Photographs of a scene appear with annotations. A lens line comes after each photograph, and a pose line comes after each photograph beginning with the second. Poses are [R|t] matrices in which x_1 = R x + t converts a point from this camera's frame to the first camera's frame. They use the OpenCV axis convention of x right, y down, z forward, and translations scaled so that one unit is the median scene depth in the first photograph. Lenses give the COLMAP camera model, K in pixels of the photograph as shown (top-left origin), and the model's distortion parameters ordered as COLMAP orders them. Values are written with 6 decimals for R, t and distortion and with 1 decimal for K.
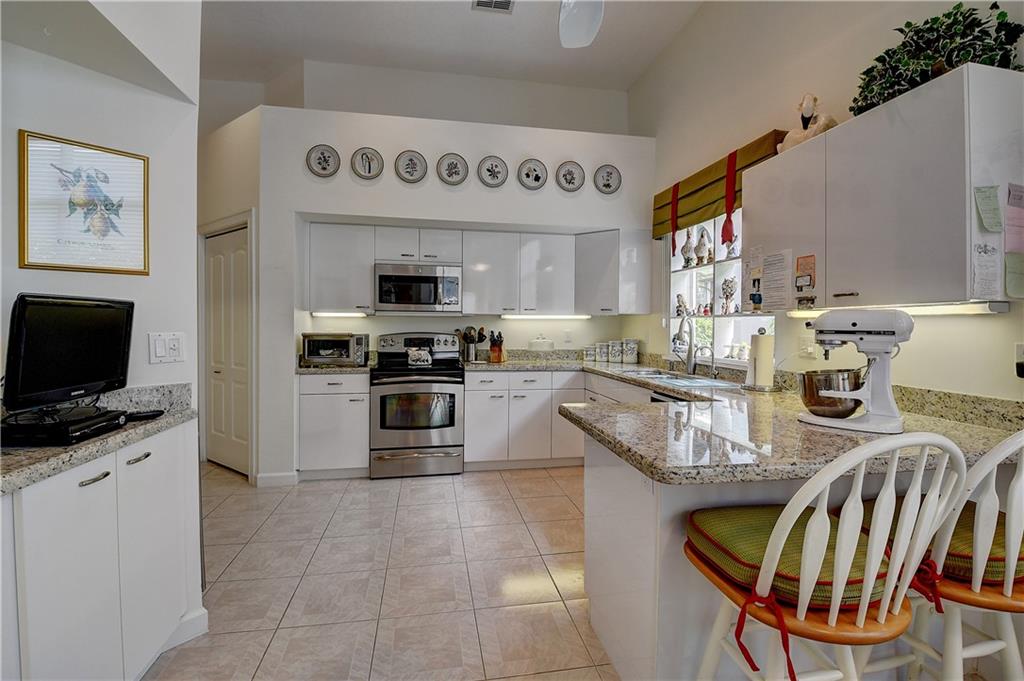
lens RADIAL K [[452.6, 0, 512.1], [0, 452.6, 331.9], [0, 0, 1]] dist [-0.007890, -0.013194]
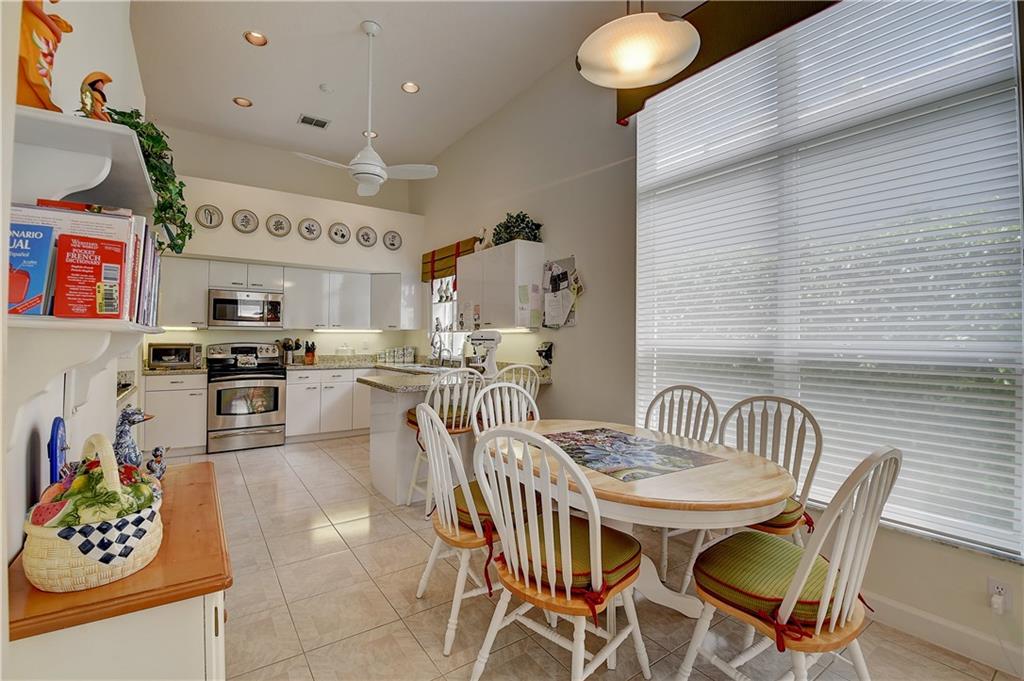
lens RADIAL K [[452.6, 0, 518.6], [0, 452.6, 332.7], [0, 0, 1]] dist [-0.007890, -0.013194]
pose [[0.905854, 0.004071, 0.423571, -0.048583], [0.006497, 0.999703, -0.023504, 0.009645], [-0.423540, 0.024043, 0.905558, -0.568916]]
